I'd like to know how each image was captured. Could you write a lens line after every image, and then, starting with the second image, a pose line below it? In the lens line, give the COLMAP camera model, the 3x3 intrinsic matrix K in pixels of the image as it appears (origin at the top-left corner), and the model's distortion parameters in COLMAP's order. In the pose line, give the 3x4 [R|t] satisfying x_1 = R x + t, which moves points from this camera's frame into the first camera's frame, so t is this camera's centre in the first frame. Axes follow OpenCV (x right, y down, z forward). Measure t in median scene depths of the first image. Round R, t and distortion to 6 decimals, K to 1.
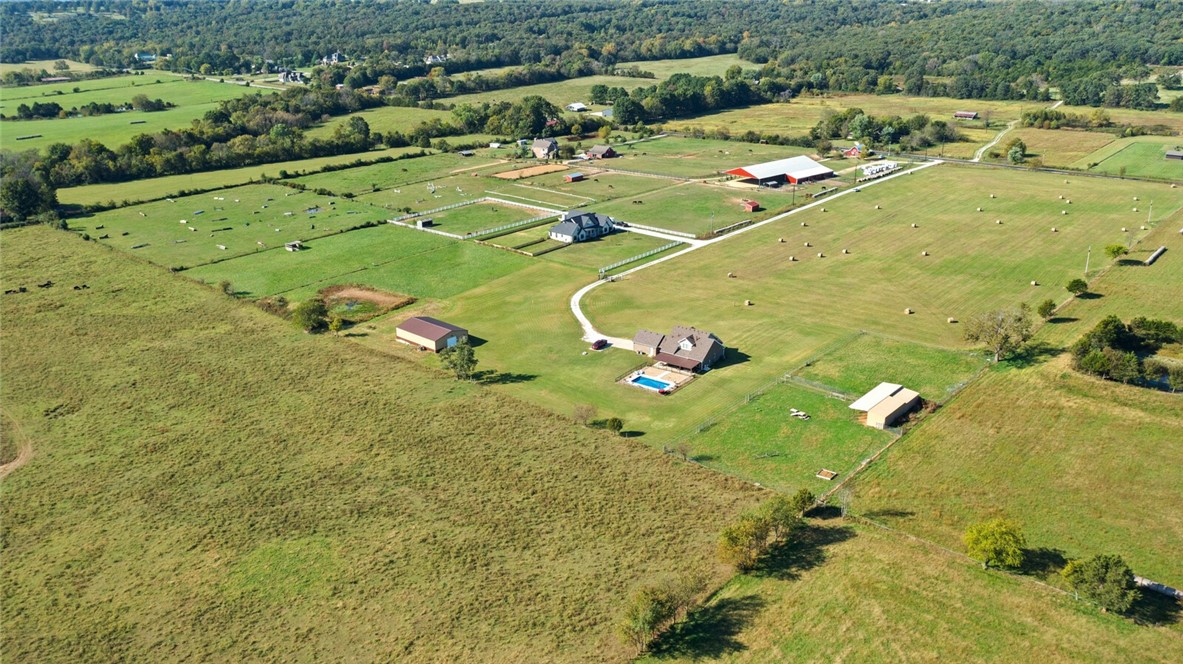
lens RADIAL K [[935.6, 0, 585.6], [0, 935.6, 324.1], [0, 0, 1]] dist [-0.007732, -0.010692]
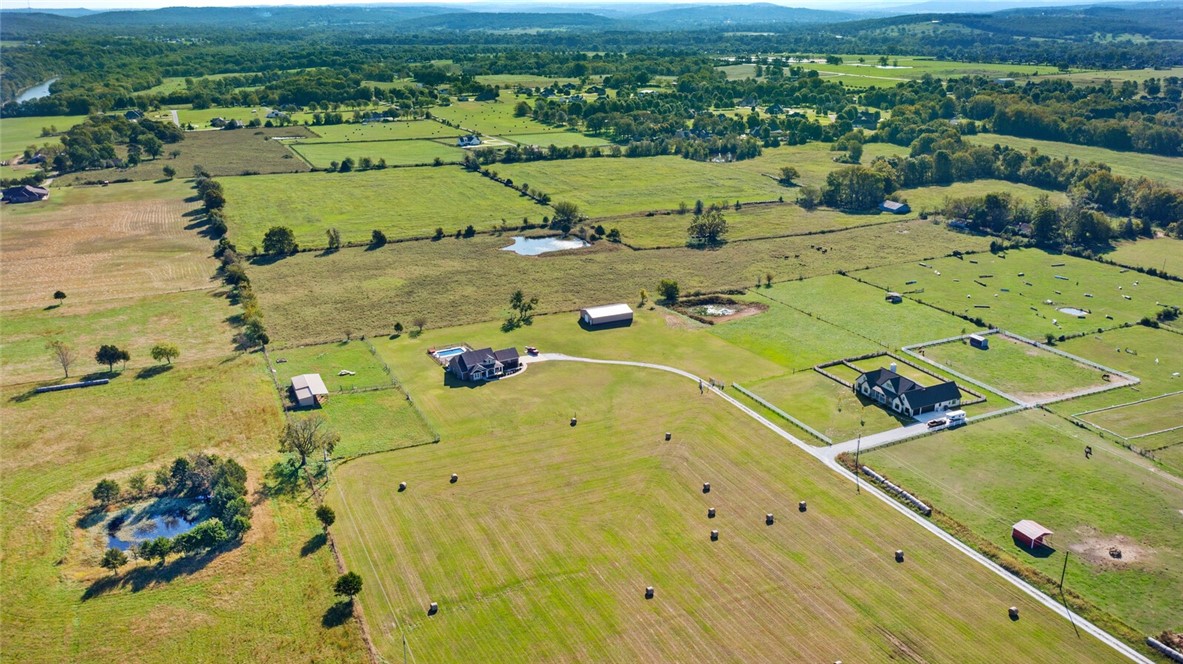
lens RADIAL K [[935.6, 0, 585.6], [0, 935.6, 333.5], [0, 0, 1]] dist [-0.007732, -0.010692]
pose [[-0.416761, 0.308441, -0.855088, 1.006441], [-0.290508, 0.846149, 0.446807, -0.555253], [0.861345, 0.434621, -0.263037, 1.294909]]
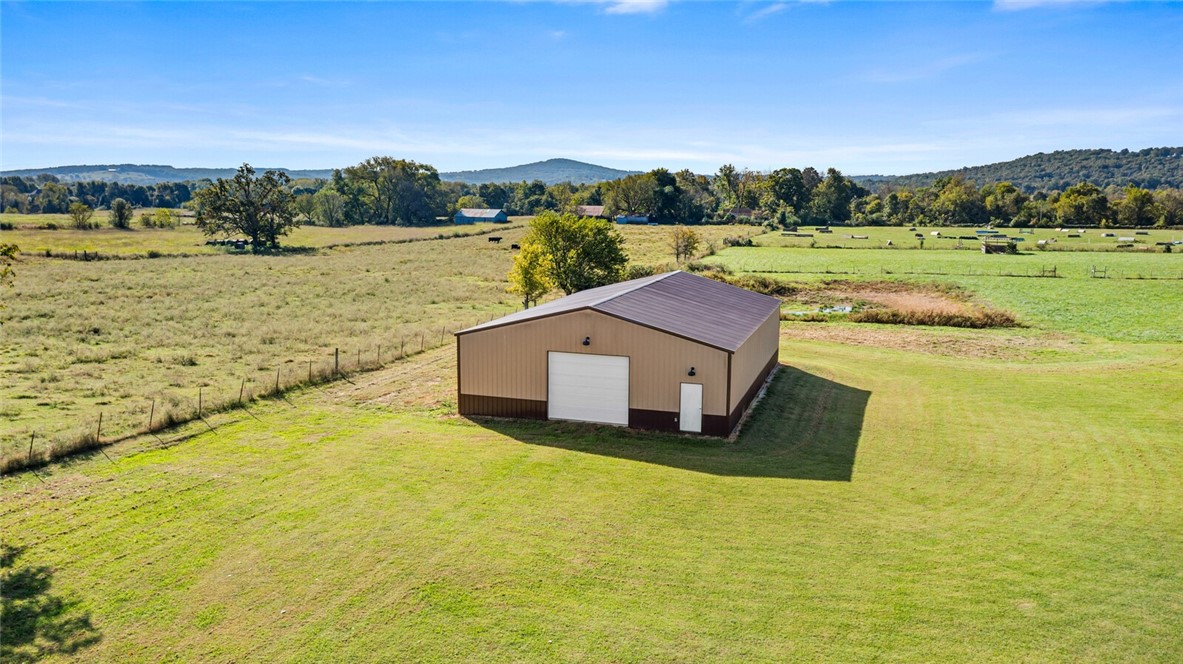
lens RADIAL K [[935.6, 0, 599.6], [0, 935.6, 329.1], [0, 0, 1]] dist [-0.007732, -0.010692]
pose [[0.415880, 0.141157, -0.898398, -0.010016], [-0.319989, 0.947421, 0.000732, 0.008950], [0.851264, 0.287173, 0.439182, 0.876628]]
